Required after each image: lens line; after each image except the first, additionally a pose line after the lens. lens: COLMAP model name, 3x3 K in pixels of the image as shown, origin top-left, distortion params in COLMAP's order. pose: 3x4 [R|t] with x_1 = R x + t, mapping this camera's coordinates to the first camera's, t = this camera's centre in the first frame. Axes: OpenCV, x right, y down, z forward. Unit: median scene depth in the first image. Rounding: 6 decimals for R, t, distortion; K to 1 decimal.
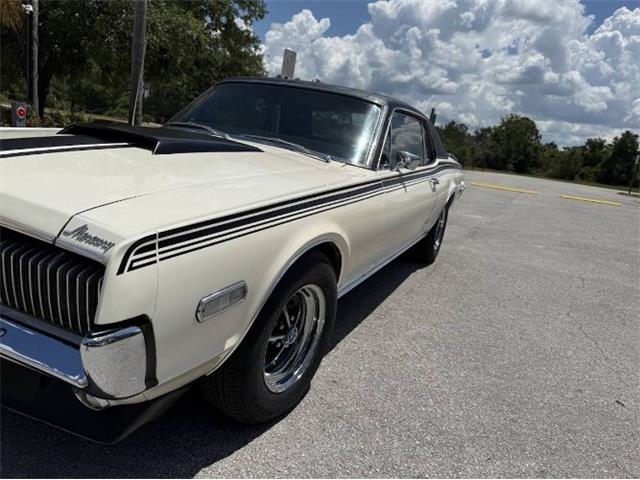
lens RADIAL K [[461.0, 0, 319.9], [0, 461.0, 237.2], [0, 0, 1]] dist [-0.004960, -0.003128]
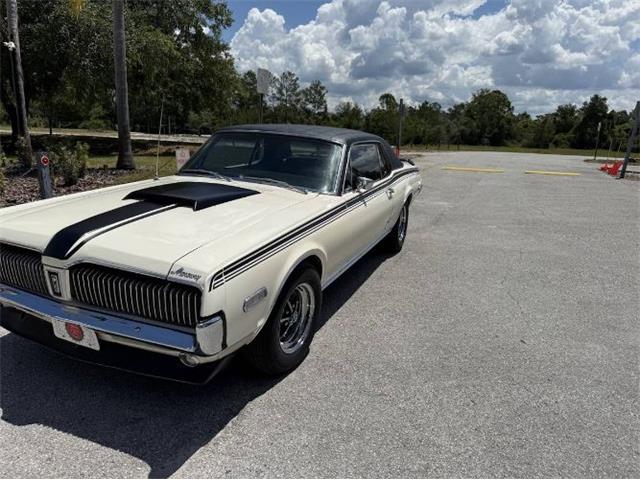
lens RADIAL K [[458.1, 0, 320.0], [0, 458.1, 240.0], [0, 0, 1]] dist [0.019636, -0.034919]
pose [[0.994611, -0.100203, 0.026634, 0.004473], [0.099408, 0.994605, 0.029640, -0.035374], [-0.029460, -0.026833, 0.999206, -0.231555]]
